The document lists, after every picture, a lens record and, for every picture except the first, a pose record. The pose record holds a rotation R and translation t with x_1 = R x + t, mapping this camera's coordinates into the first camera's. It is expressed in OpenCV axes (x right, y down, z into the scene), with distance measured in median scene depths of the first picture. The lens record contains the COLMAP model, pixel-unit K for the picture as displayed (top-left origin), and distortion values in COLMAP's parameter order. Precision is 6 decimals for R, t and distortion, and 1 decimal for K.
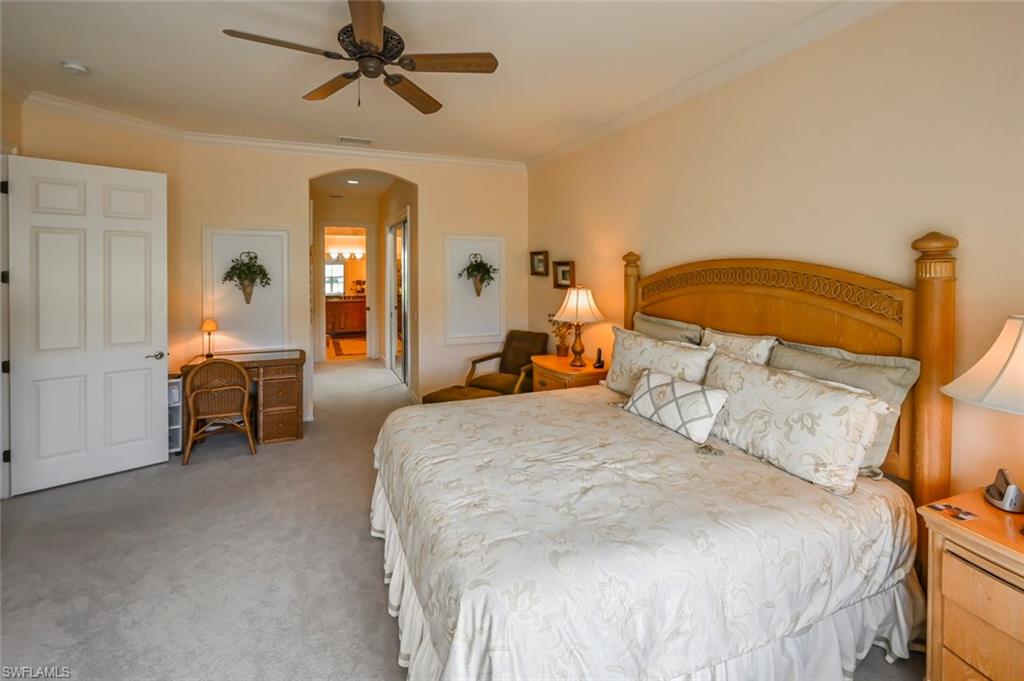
lens RADIAL K [[449.9, 0, 512.0], [0, 449.9, 340.5], [0, 0, 1]] dist [0.000760, 0.000148]
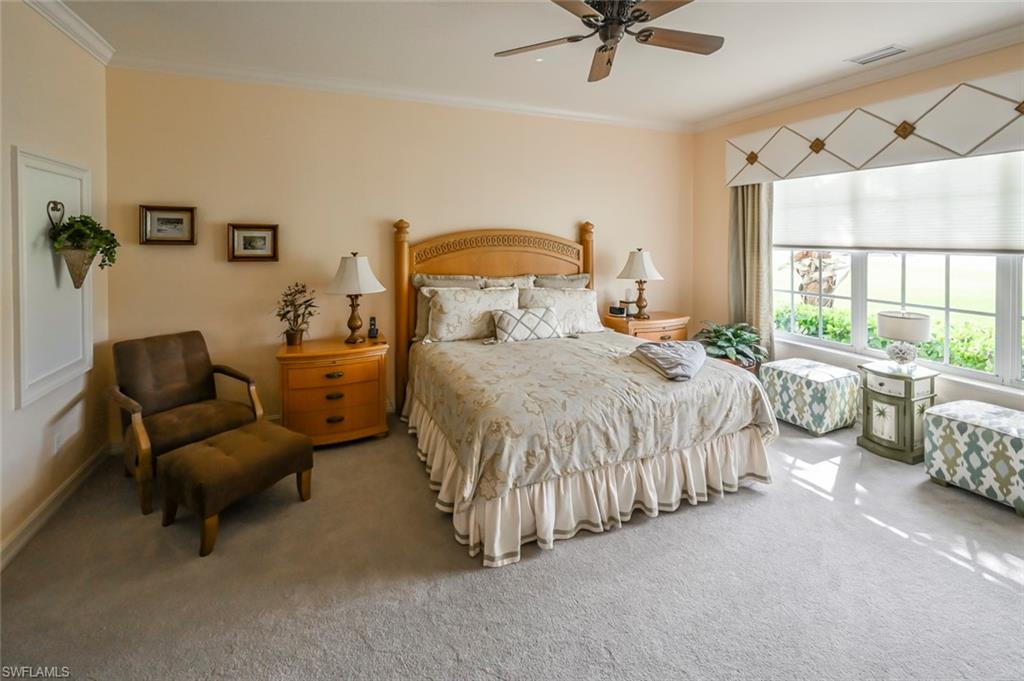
lens RADIAL K [[449.9, 0, 512.0], [0, 449.9, 340.5], [0, 0, 1]] dist [0.000760, 0.000148]
pose [[-0.015807, -0.216126, 0.976238, -0.948533], [0.156423, 0.963803, 0.215905, -0.121107], [-0.987564, 0.156119, 0.018572, 0.847569]]
